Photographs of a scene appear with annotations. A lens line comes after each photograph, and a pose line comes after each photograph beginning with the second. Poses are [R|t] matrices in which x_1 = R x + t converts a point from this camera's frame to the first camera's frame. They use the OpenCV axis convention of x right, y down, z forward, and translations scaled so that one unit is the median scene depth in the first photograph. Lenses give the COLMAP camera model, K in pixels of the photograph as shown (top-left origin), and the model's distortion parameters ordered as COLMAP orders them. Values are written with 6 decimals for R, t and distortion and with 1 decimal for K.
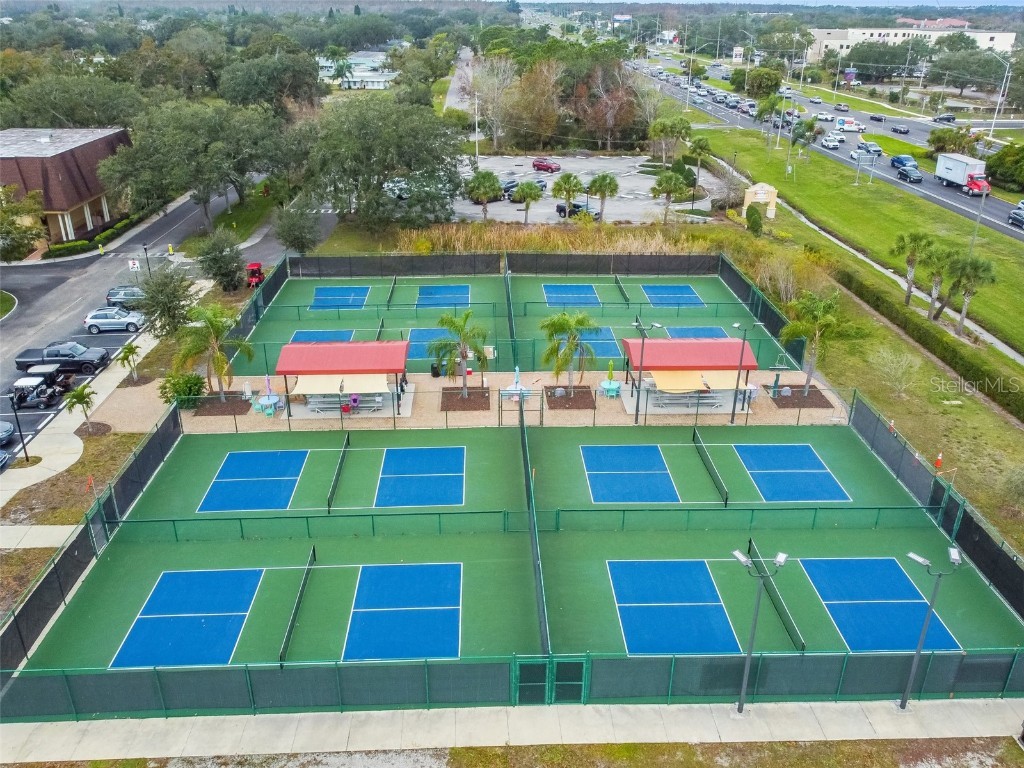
lens RADIAL K [[821.7, 0, 512.0], [0, 821.7, 384.0], [0, 0, 1]] dist [0.009463, -0.005188]
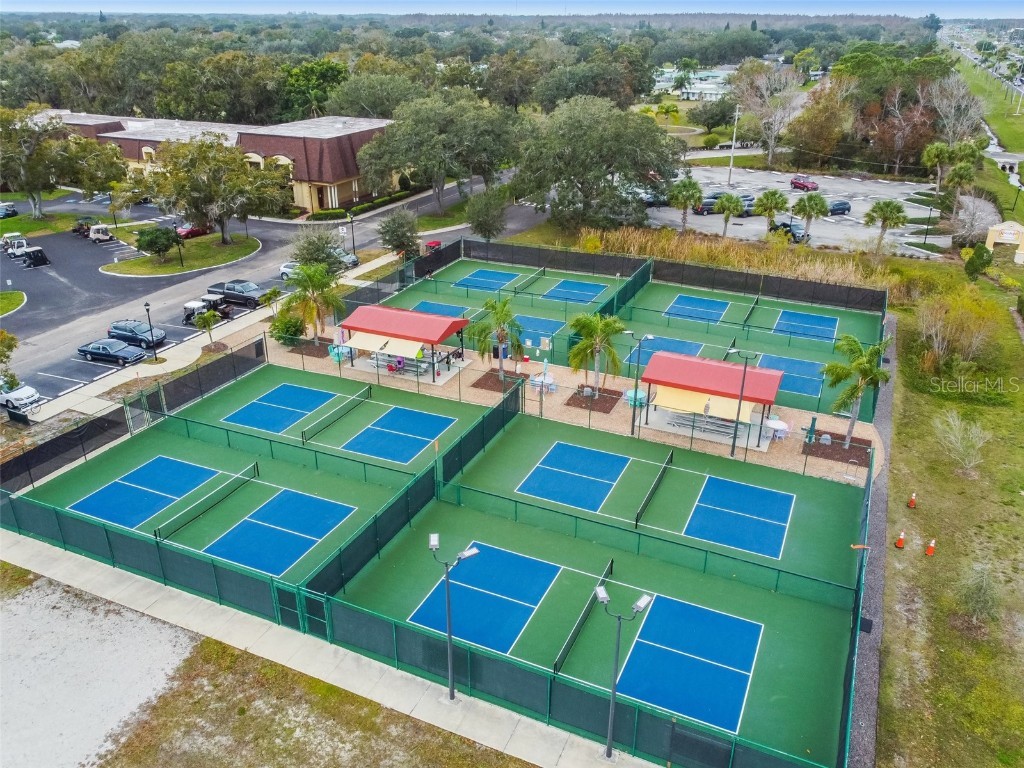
lens RADIAL K [[801.5, 0, 512.0], [0, 801.5, 384.0], [0, 0, 1]] dist [0.005881, -0.007666]
pose [[0.894901, 0.185261, -0.405994, 0.377145], [-0.187929, 0.981605, 0.033683, -0.015539], [0.404765, 0.046155, 0.913255, 0.063982]]
